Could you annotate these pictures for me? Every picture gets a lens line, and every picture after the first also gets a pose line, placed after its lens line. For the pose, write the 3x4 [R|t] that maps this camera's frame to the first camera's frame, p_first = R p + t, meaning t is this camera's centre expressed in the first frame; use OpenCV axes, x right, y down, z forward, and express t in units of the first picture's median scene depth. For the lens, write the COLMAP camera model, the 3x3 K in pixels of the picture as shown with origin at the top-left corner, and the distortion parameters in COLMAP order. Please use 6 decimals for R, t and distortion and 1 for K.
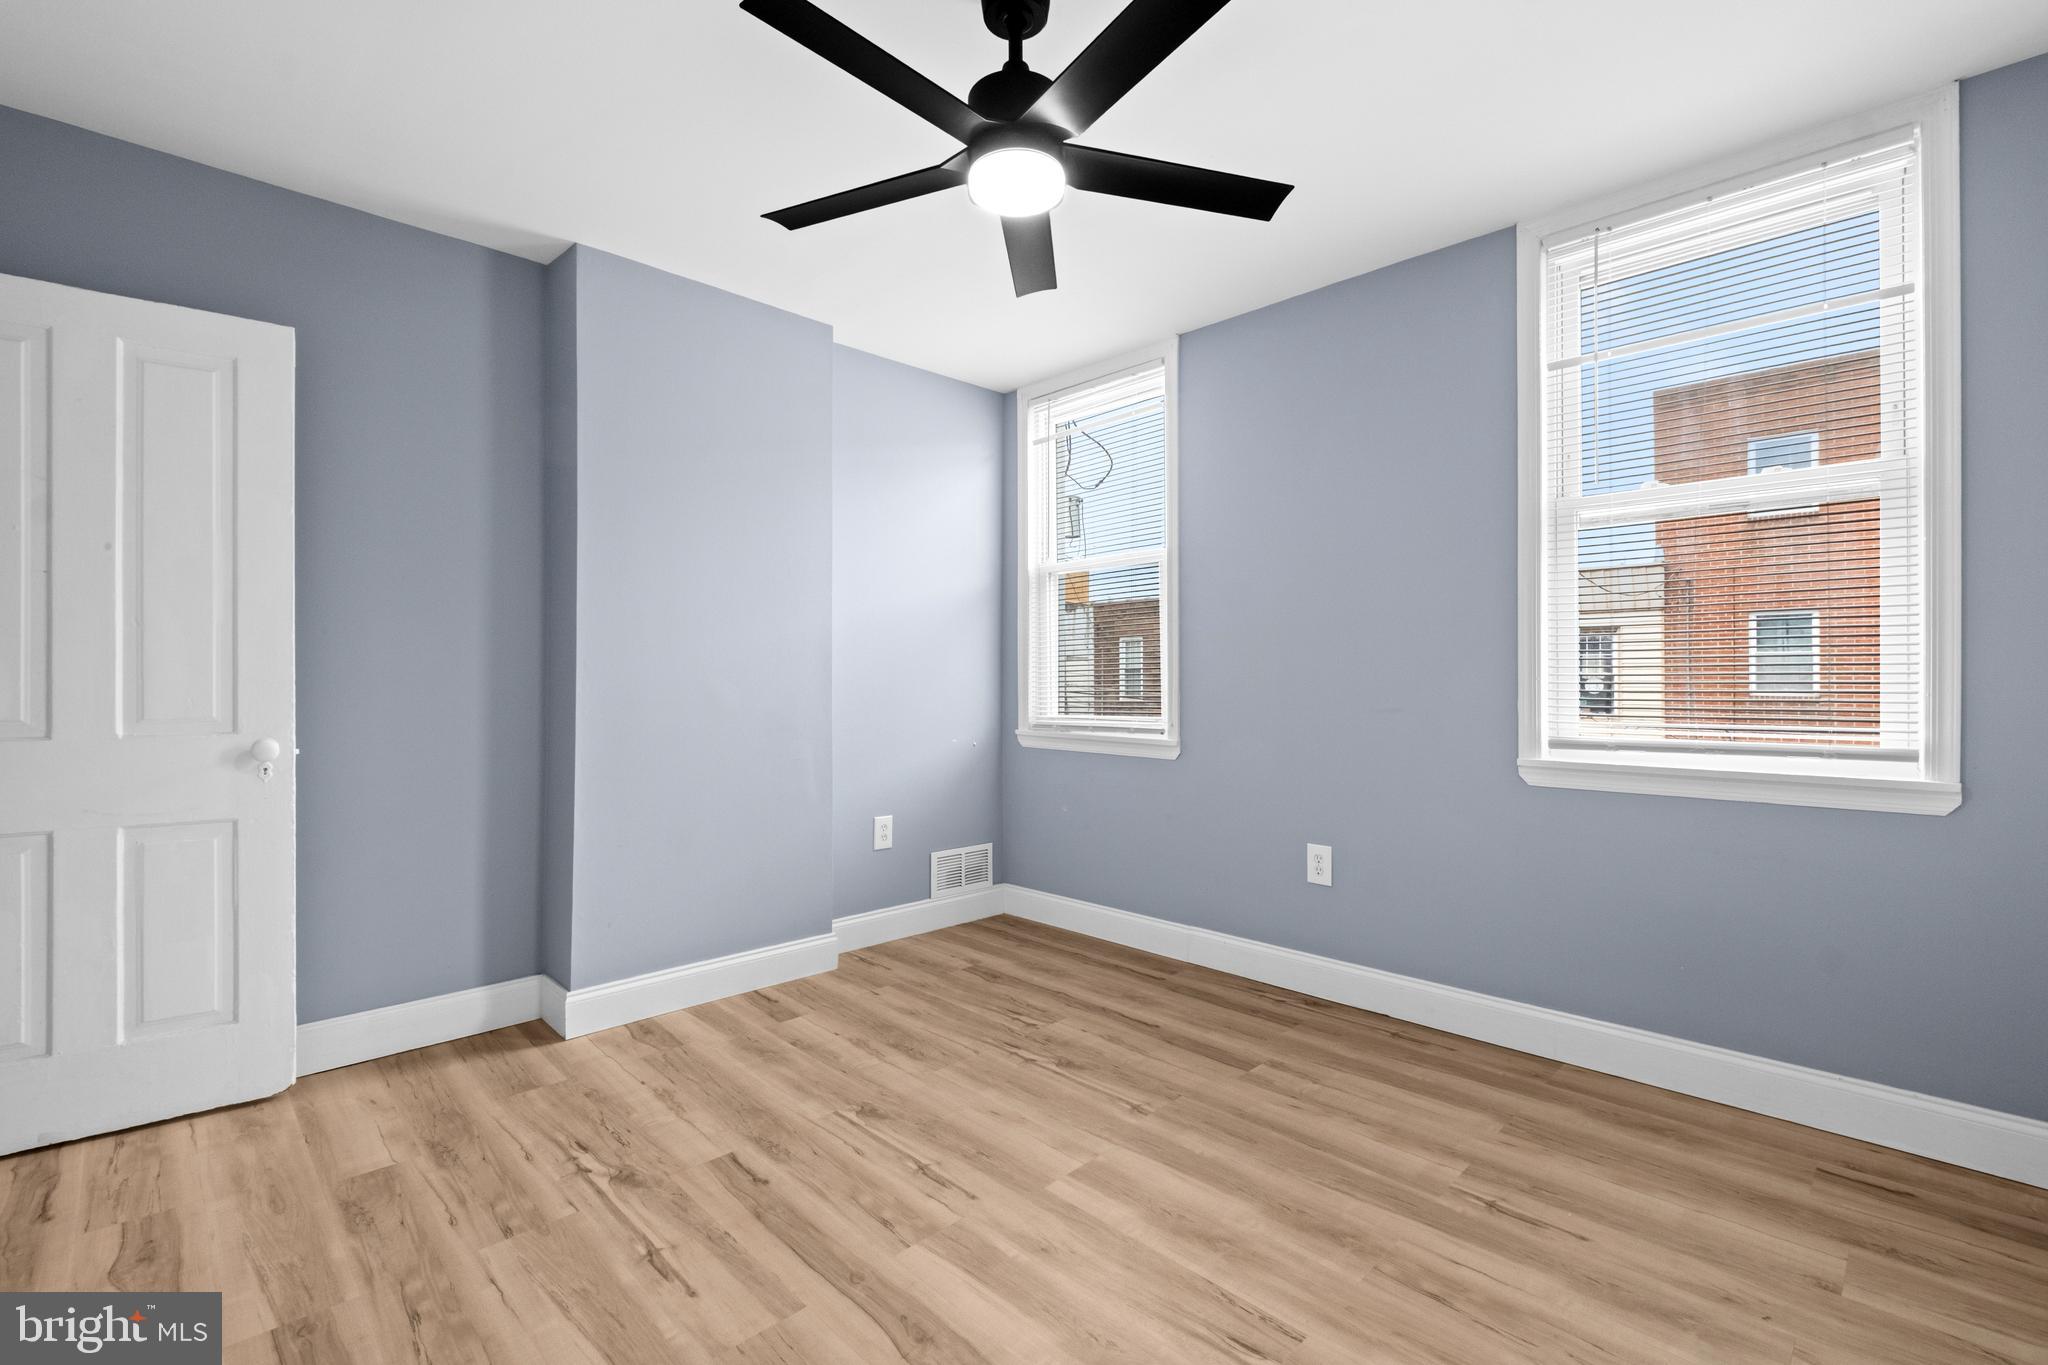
lens RADIAL K [[908.2, 0, 1028.7], [0, 908.2, 678.8], [0, 0, 1]] dist [0.009374, -0.007691]
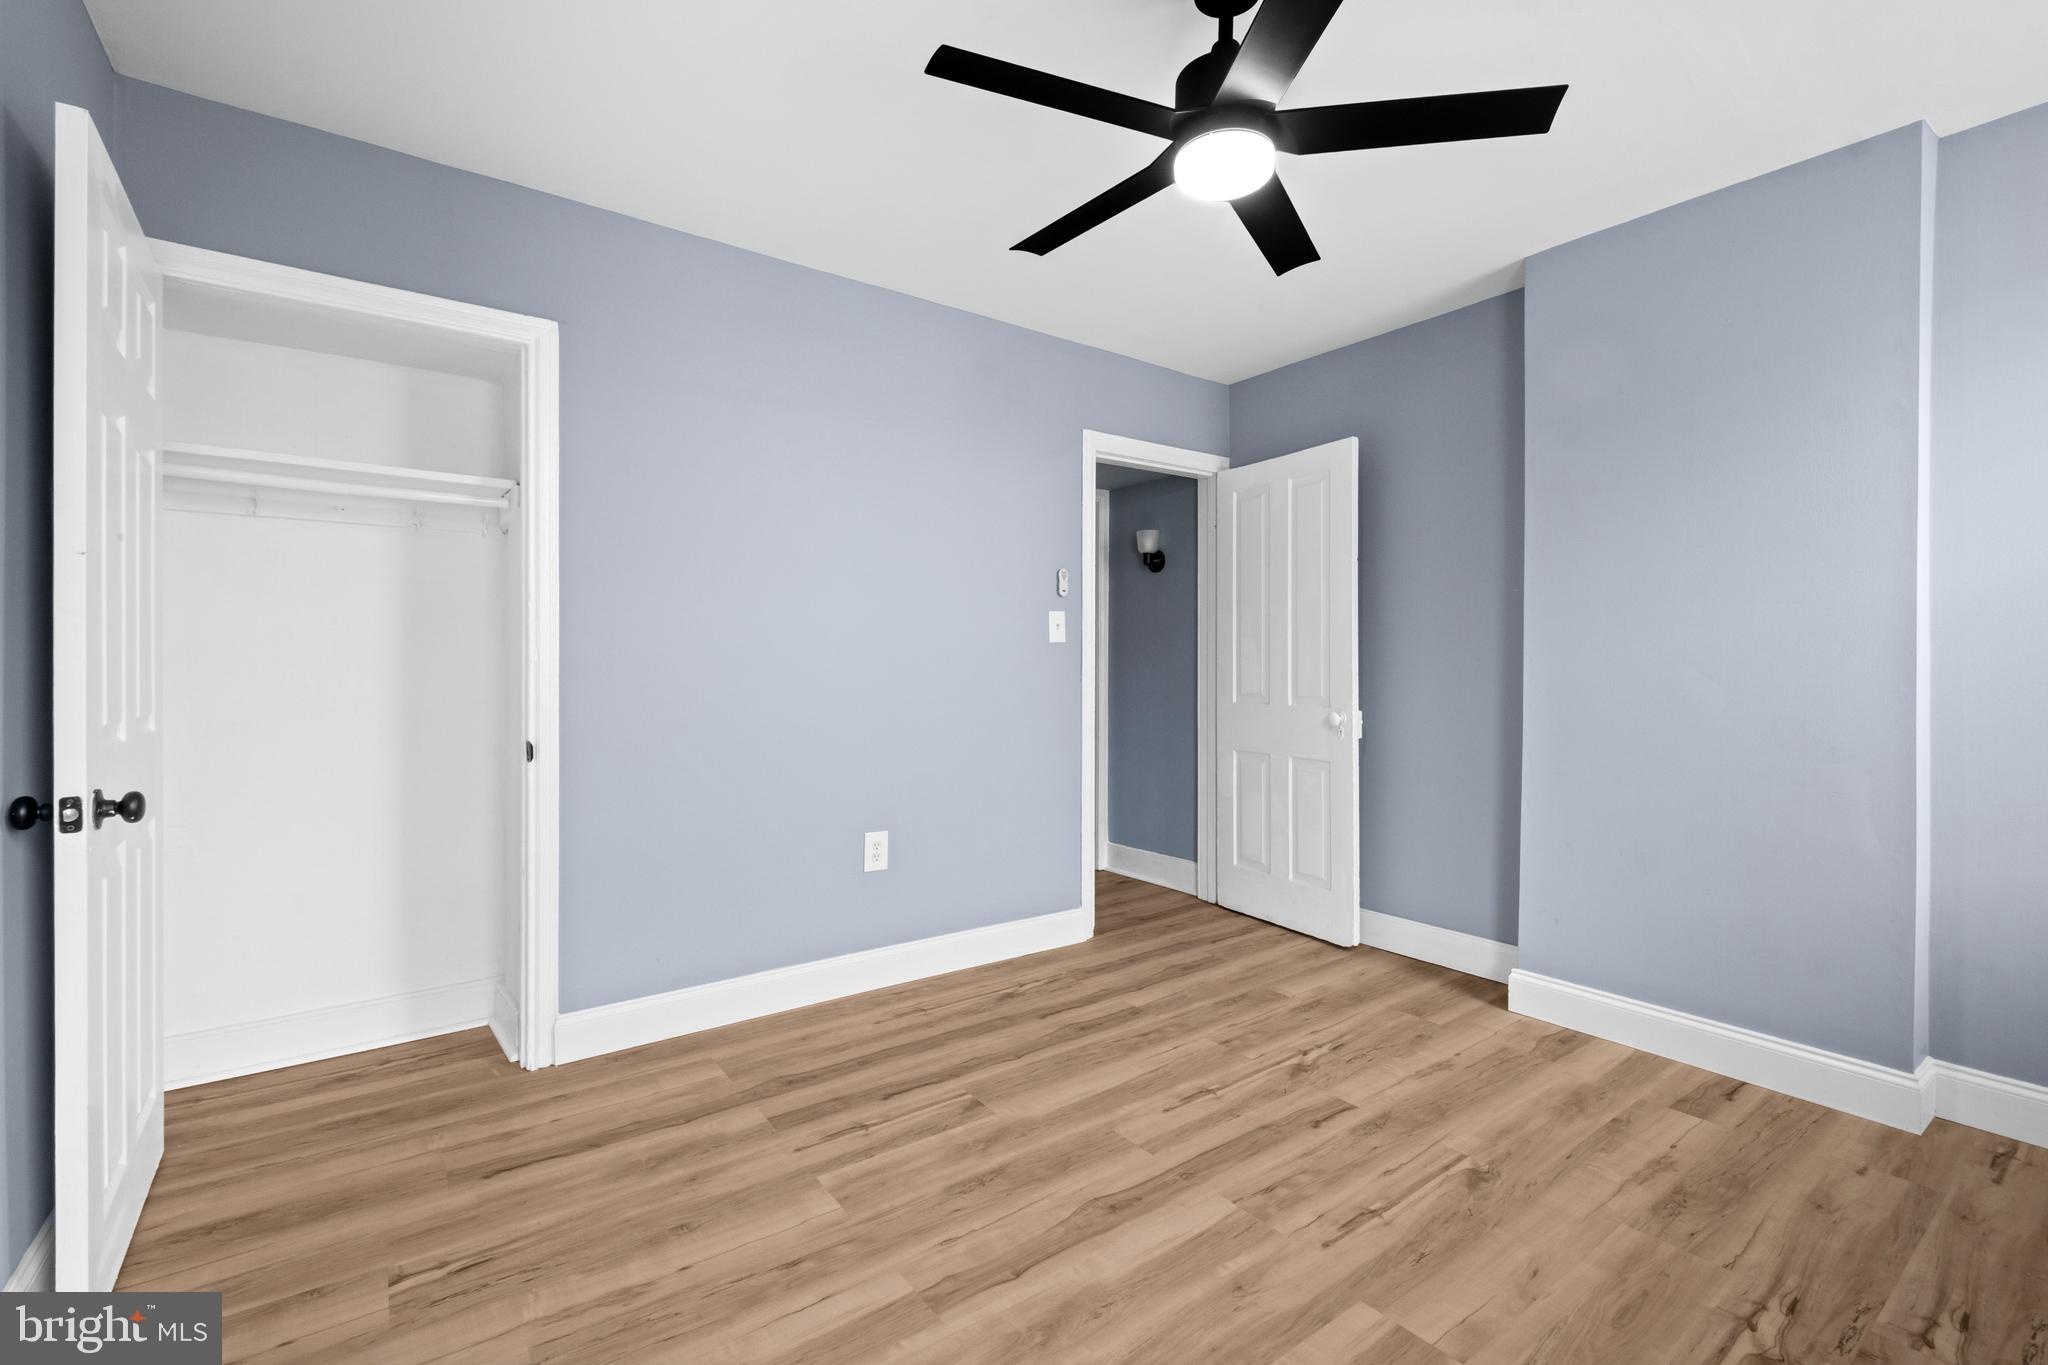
lens RADIAL K [[889.1, 0, 1023.2], [0, 889.1, 666.5], [0, 0, 1]] dist [0.000768, -0.000792]
pose [[-0.148873, -0.001645, -0.988855, 0.682500], [-0.003102, 0.999994, -0.001197, -0.005817], [0.988851, 0.002889, -0.148878, 0.655934]]
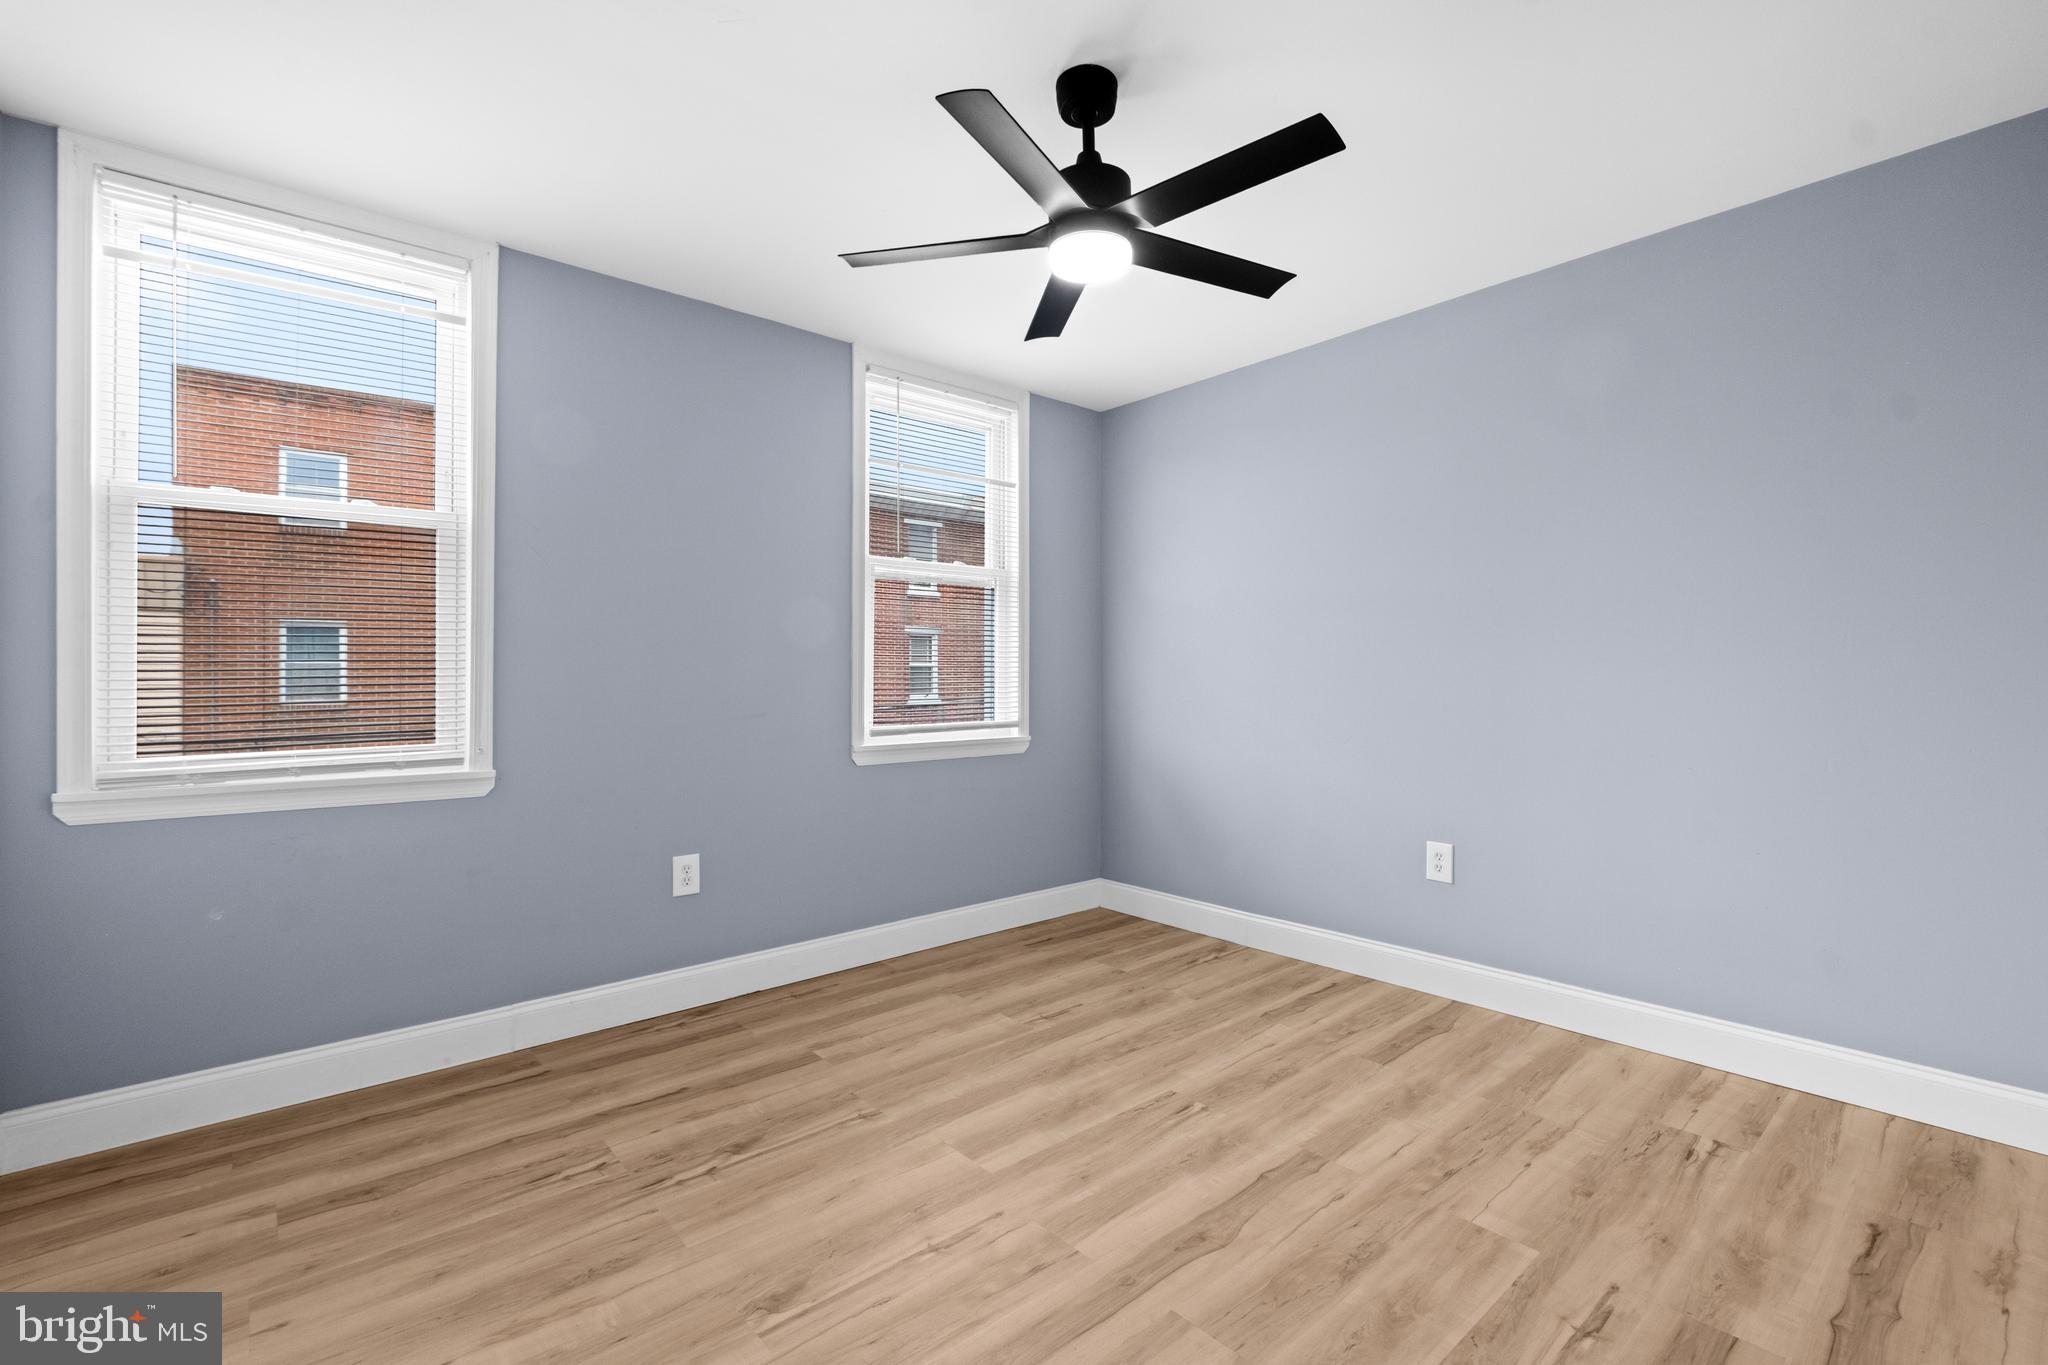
lens RADIAL K [[908.5, 0, 1035.0], [0, 908.5, 690.5], [0, 0, 1]] dist [0.002552, -0.000524]
pose [[0.051699, -0.008665, 0.998625, -0.816378], [0.006944, 0.999941, 0.008317, -0.003078], [-0.998639, 0.006504, 0.051757, 0.715420]]
